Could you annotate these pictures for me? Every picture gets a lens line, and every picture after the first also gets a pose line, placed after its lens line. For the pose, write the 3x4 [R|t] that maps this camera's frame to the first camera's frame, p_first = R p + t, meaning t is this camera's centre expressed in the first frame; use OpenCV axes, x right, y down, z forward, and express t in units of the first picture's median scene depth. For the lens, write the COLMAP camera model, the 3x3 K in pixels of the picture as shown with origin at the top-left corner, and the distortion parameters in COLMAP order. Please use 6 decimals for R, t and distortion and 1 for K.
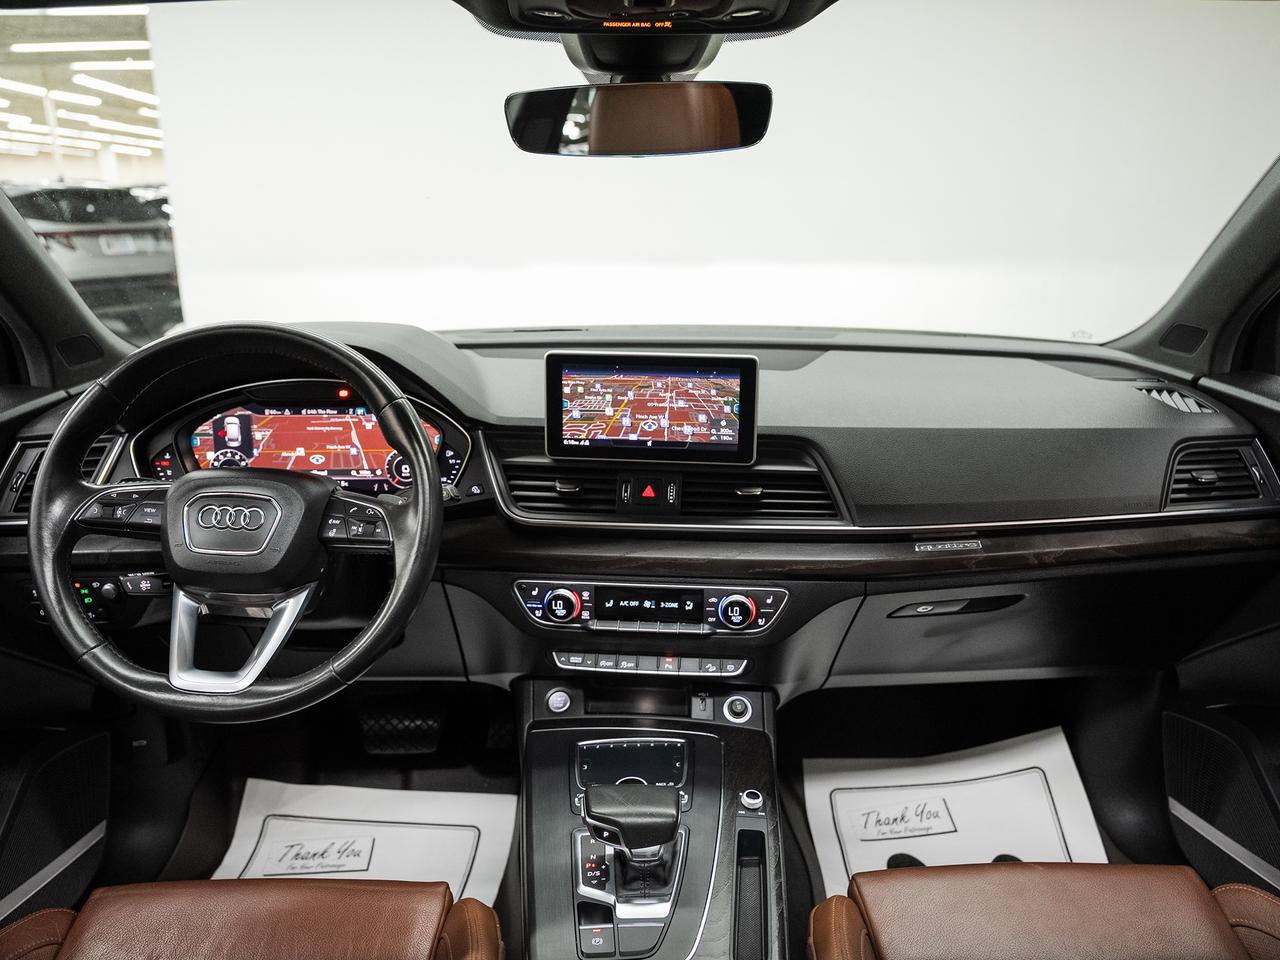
lens RADIAL K [[913.6, 0, 644.1], [0, 913.6, 478.7], [0, 0, 1]] dist [-0.007092, -0.001303]
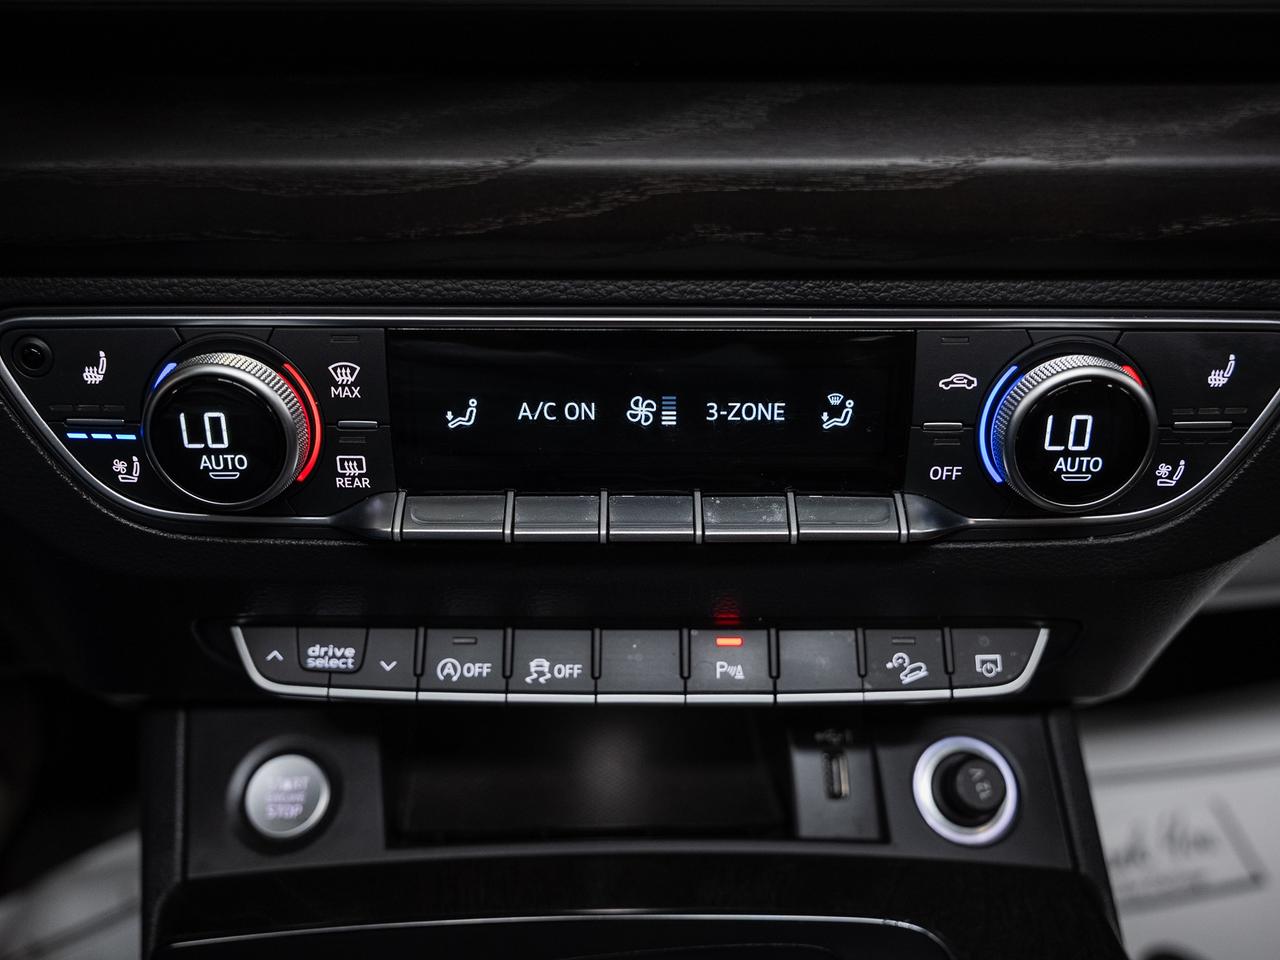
lens RADIAL K [[1187.8, 0, 634.7], [0, 1187.8, 483.2], [0, 0, 1]] dist [0.002188, 0.001646]
pose [[0.994745, -0.038779, 0.094755, -0.025041], [0.019157, 0.979645, 0.199819, 0.098007], [-0.100575, -0.196954, 0.975240, 0.724507]]
